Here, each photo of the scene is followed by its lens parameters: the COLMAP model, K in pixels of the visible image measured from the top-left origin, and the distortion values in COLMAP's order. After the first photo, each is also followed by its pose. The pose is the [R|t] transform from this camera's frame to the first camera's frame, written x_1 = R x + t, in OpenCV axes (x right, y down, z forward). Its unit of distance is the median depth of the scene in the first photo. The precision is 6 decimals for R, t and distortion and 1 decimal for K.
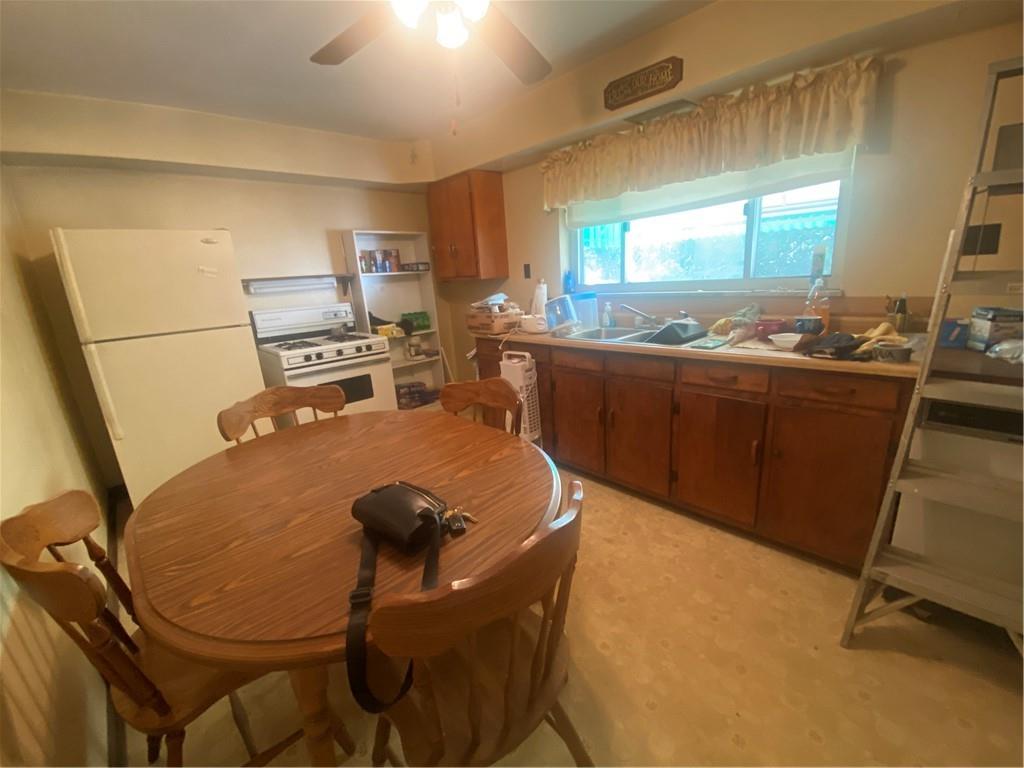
lens RADIAL K [[412.9, 0, 522.4], [0, 412.9, 387.1], [0, 0, 1]] dist [0.026135, -0.023199]
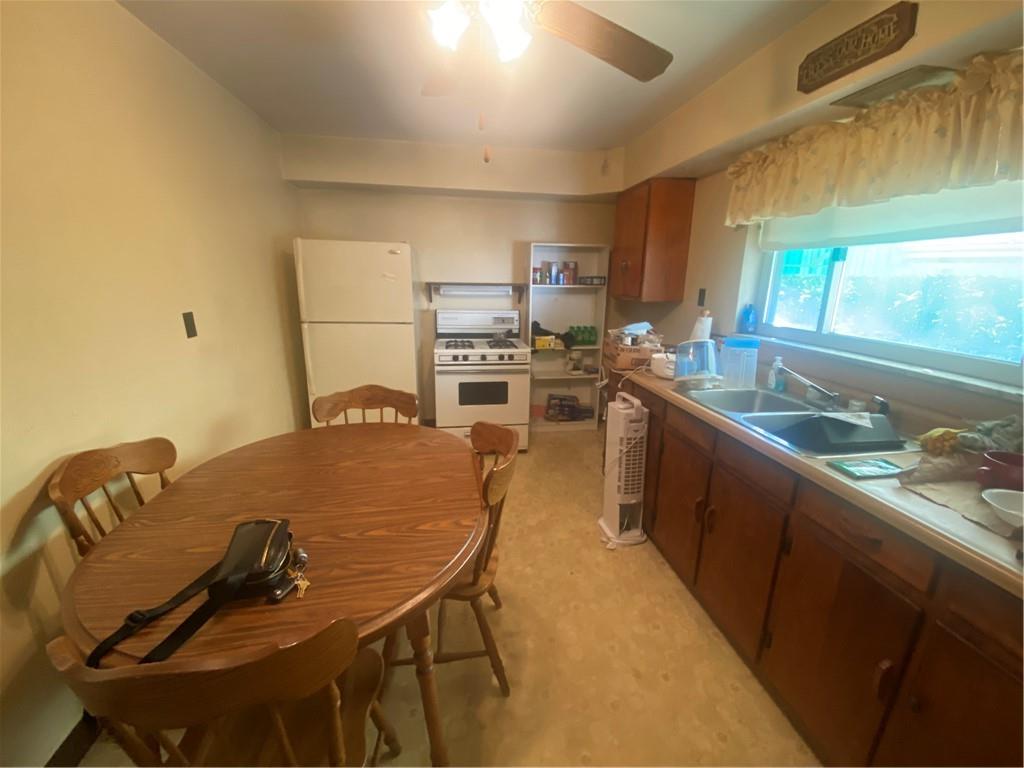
lens RADIAL K [[412.9, 0, 522.4], [0, 412.9, 387.1], [0, 0, 1]] dist [0.026135, -0.023199]
pose [[0.816964, 0.219437, -0.533308, 0.305952], [-0.217359, 0.973742, 0.067693, -0.134886], [0.534159, 0.060617, 0.843208, 0.198114]]
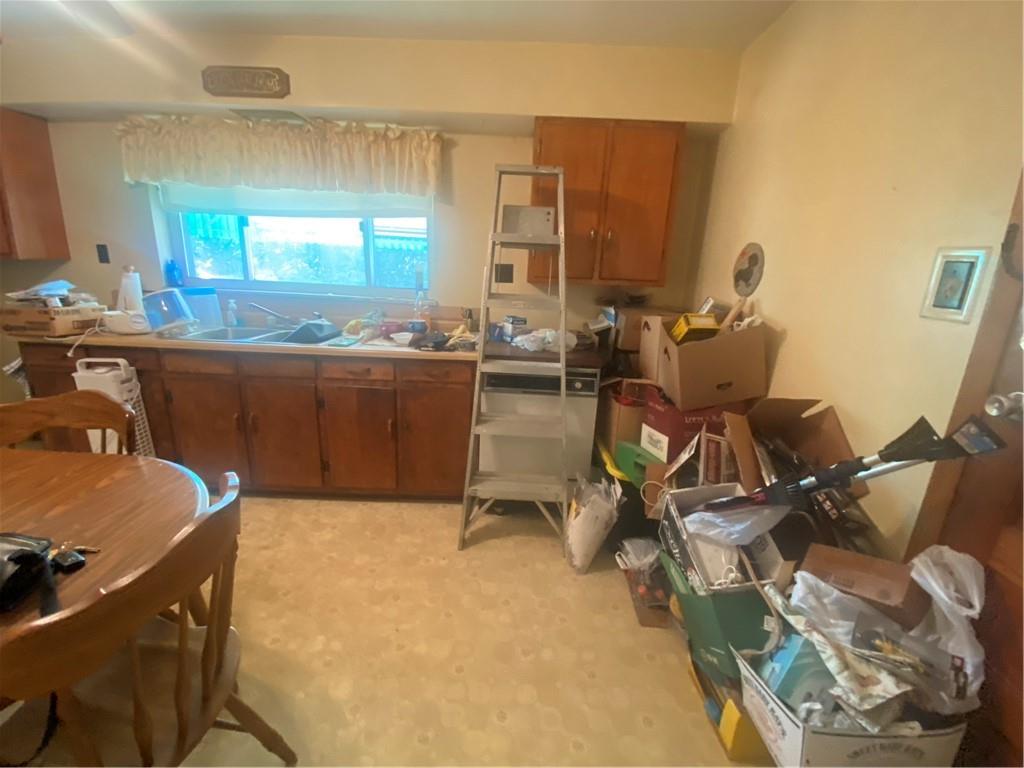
lens RADIAL K [[412.0, 0, 508.4], [0, 412.0, 386.7], [0, 0, 1]] dist [0.027144, -0.023930]
pose [[0.702762, -0.096342, 0.704871, -0.036843], [0.100502, 0.994296, 0.035700, 0.019034], [-0.704290, 0.045753, 0.708437, -0.096707]]
